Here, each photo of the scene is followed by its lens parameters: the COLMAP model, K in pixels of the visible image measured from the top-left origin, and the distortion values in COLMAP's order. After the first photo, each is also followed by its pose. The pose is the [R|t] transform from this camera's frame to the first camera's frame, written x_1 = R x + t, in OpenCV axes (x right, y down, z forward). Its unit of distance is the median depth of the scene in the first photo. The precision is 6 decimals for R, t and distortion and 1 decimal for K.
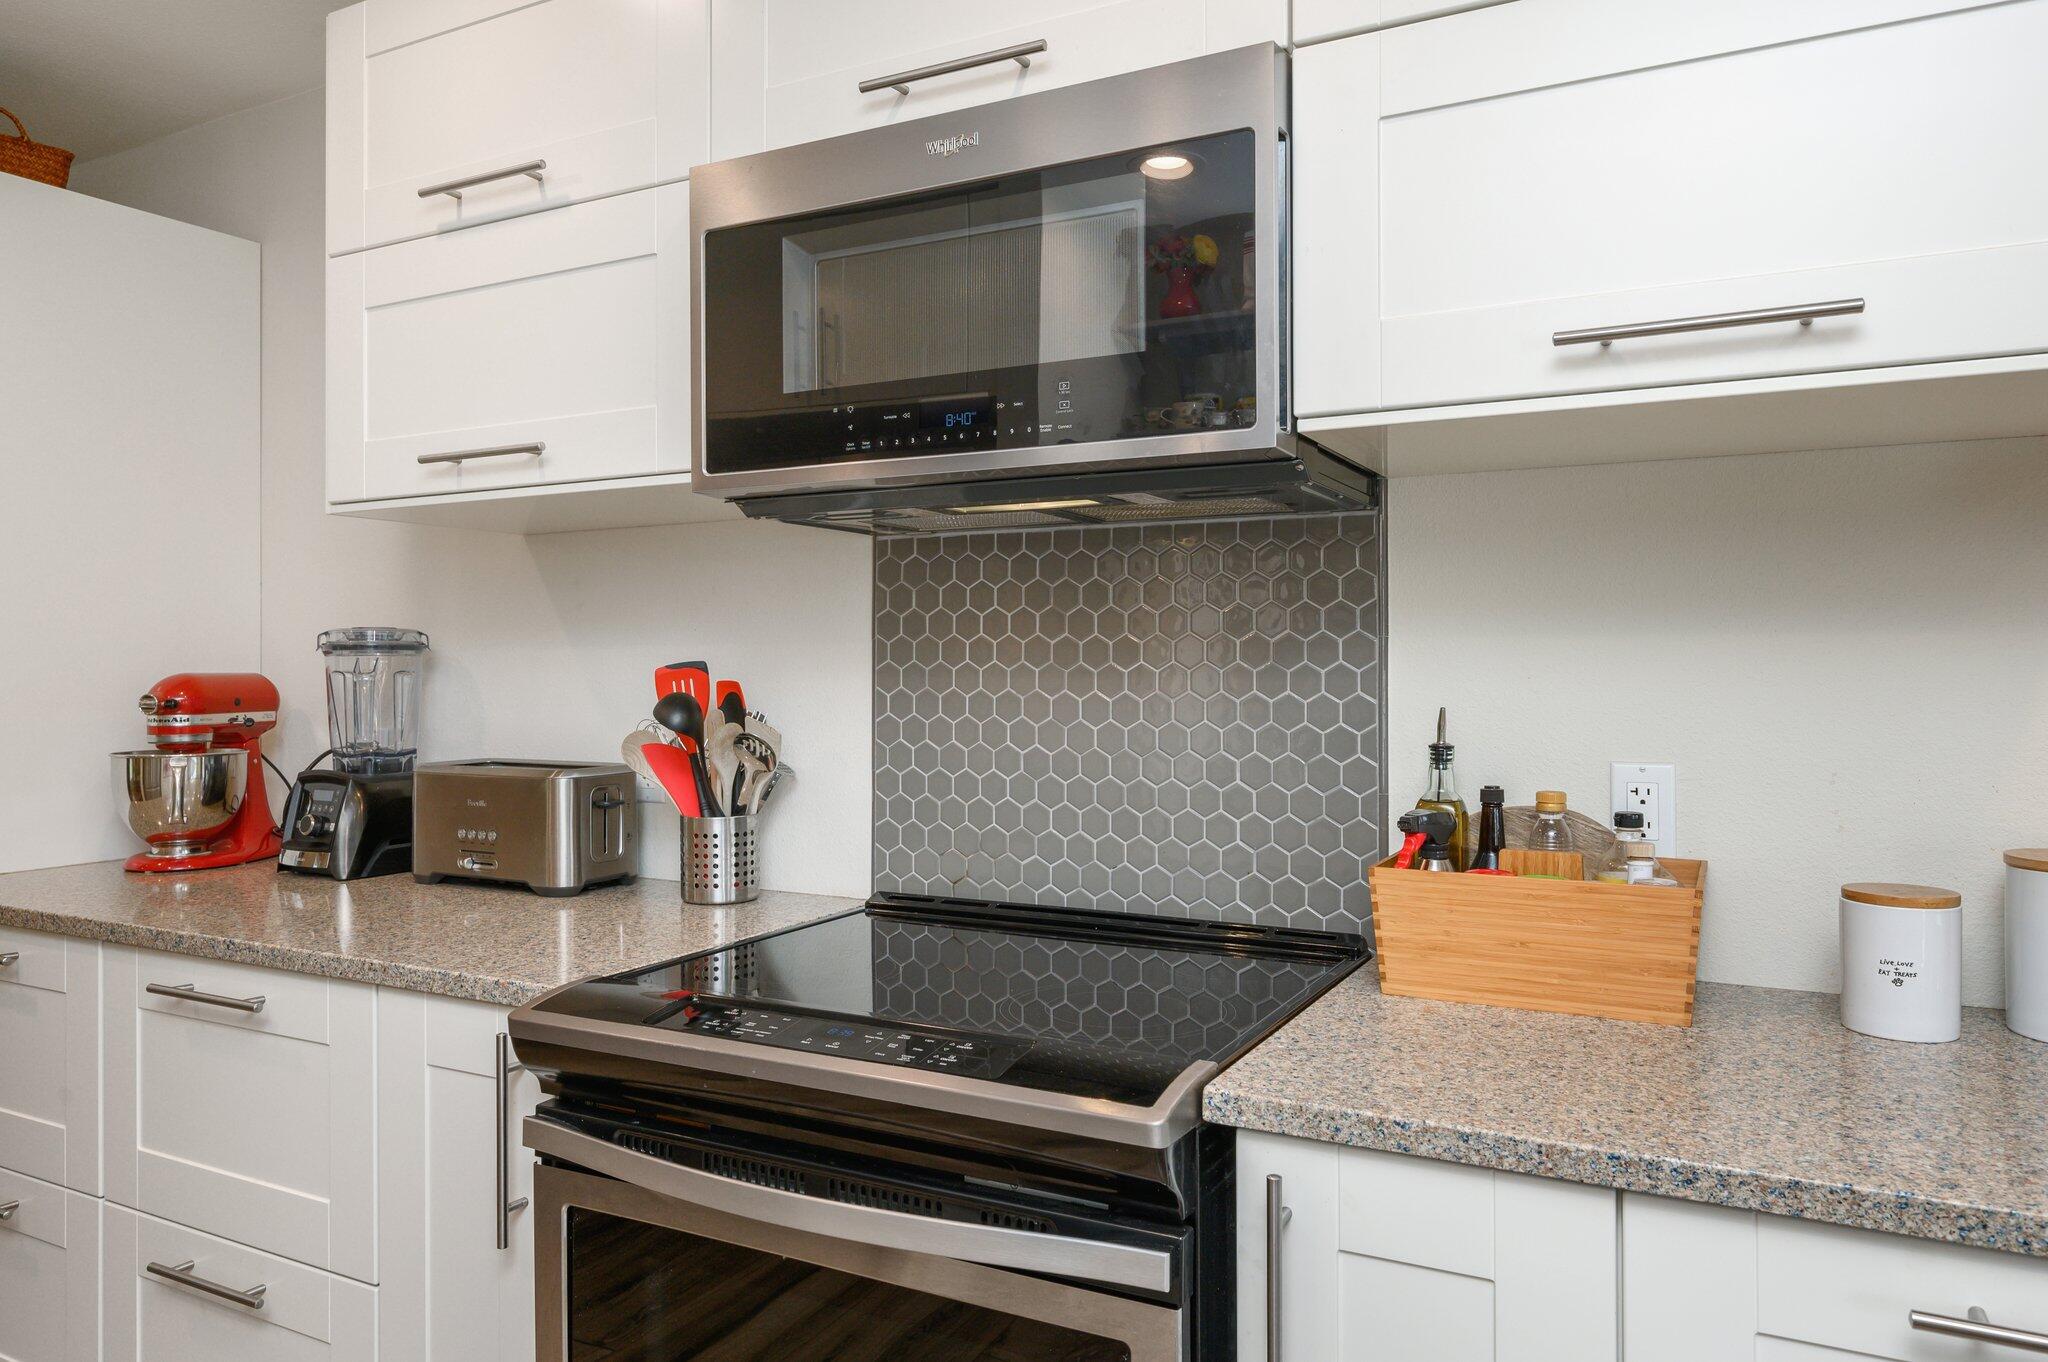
lens RADIAL K [[1359.0, 0, 1002.6], [0, 1359.0, 659.7], [0, 0, 1]] dist [-0.006429, 0.003441]
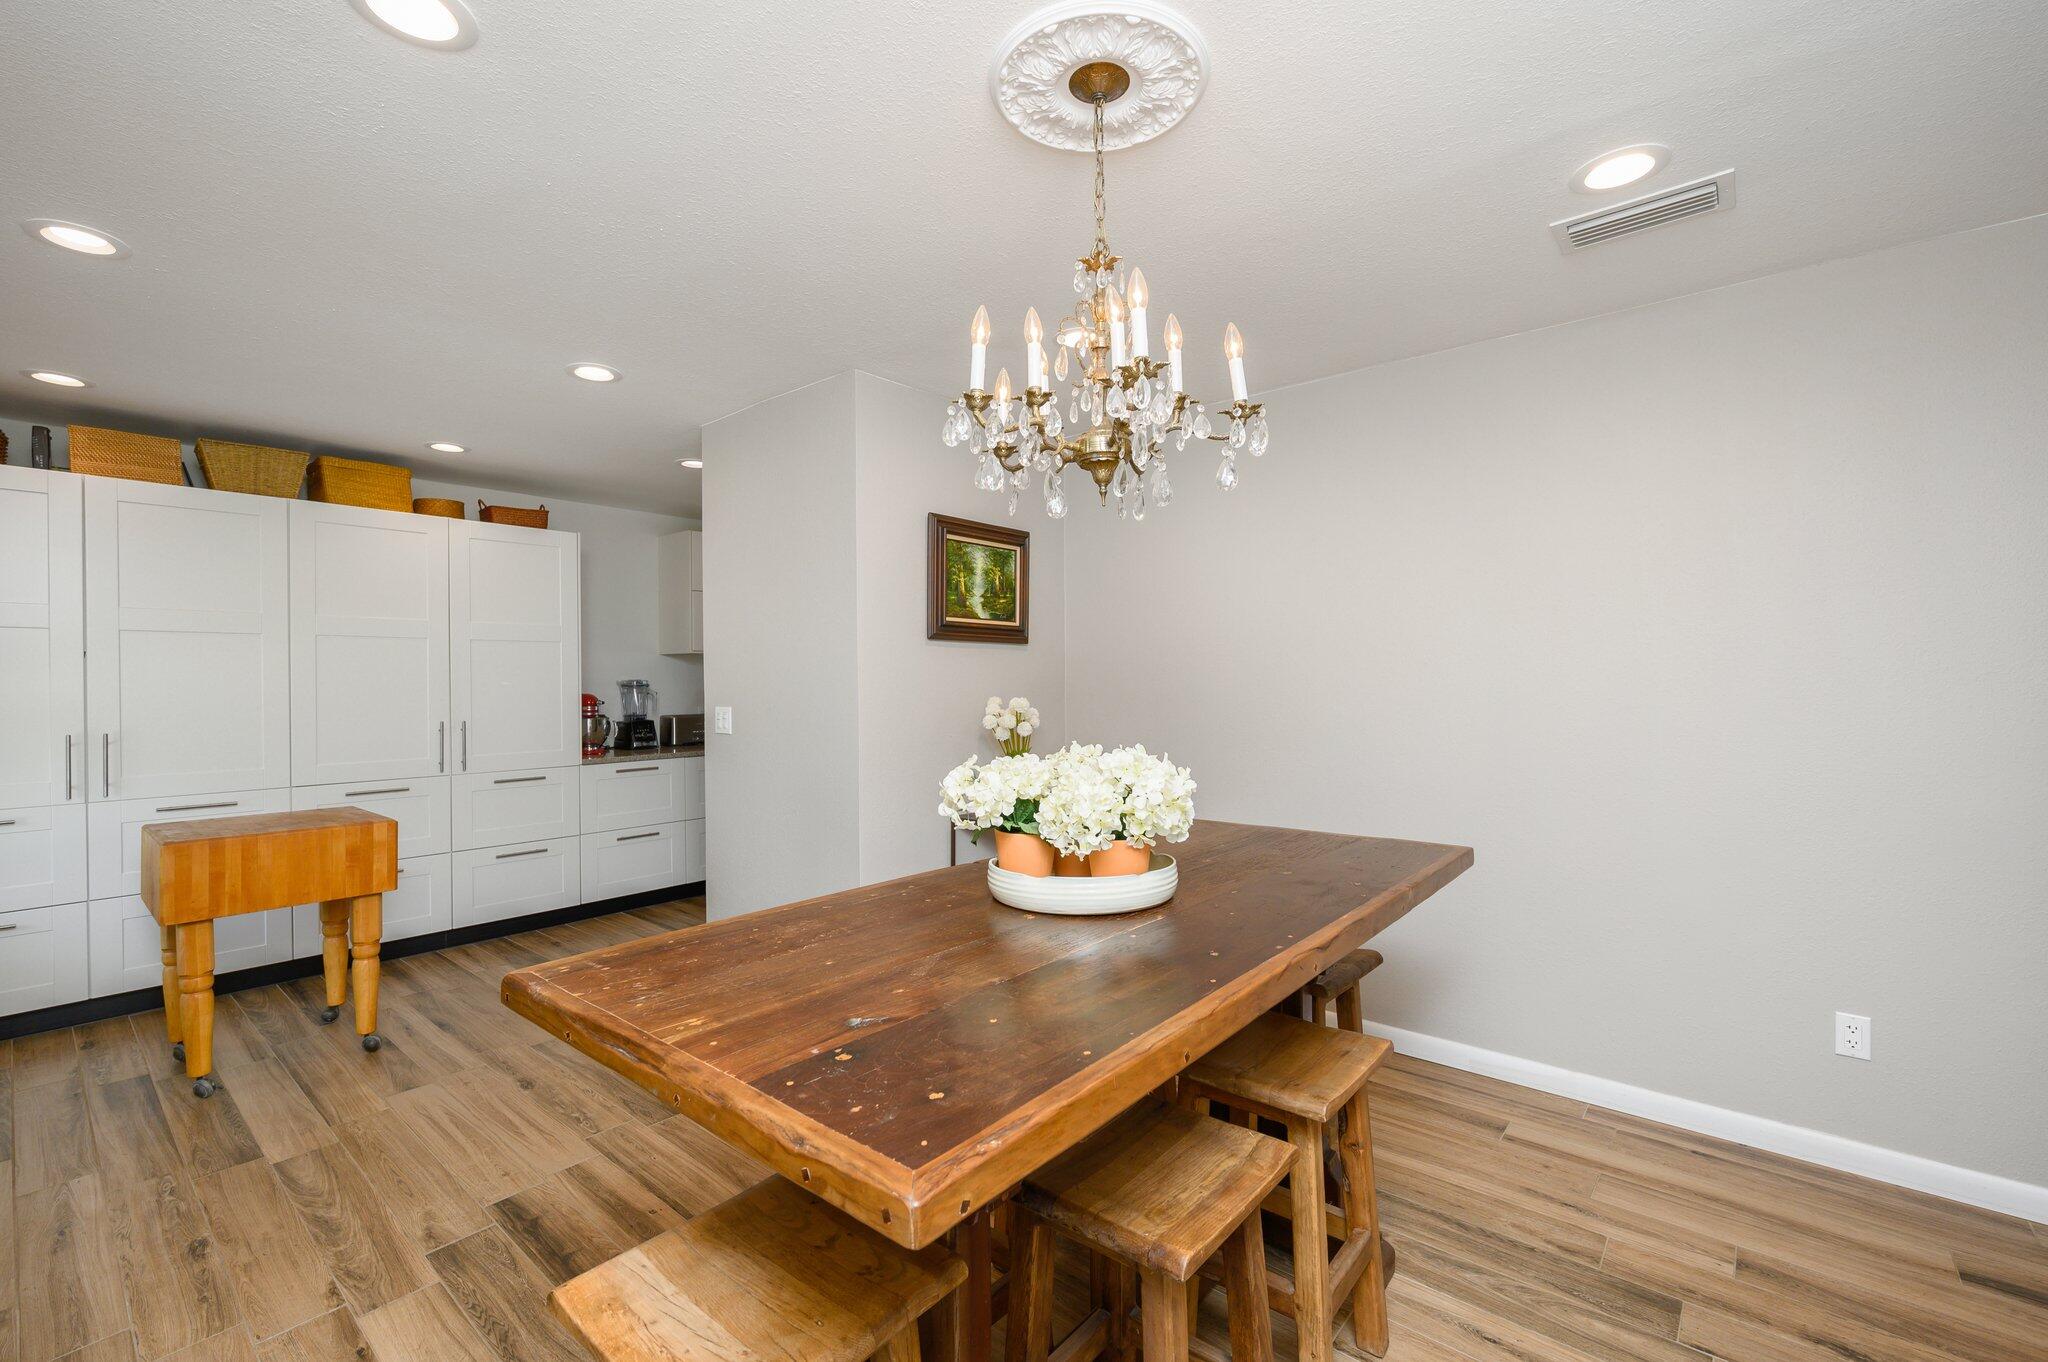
lens RADIAL K [[863.8, 0, 1013.3], [0, 863.8, 693.0], [0, 0, 1]] dist [0.000778, -0.001028]
pose [[0.210721, -0.020053, 0.977341, -2.869928], [-0.007476, 0.999727, 0.022124, -0.054377], [-0.977518, -0.011969, 0.210513, -0.496913]]
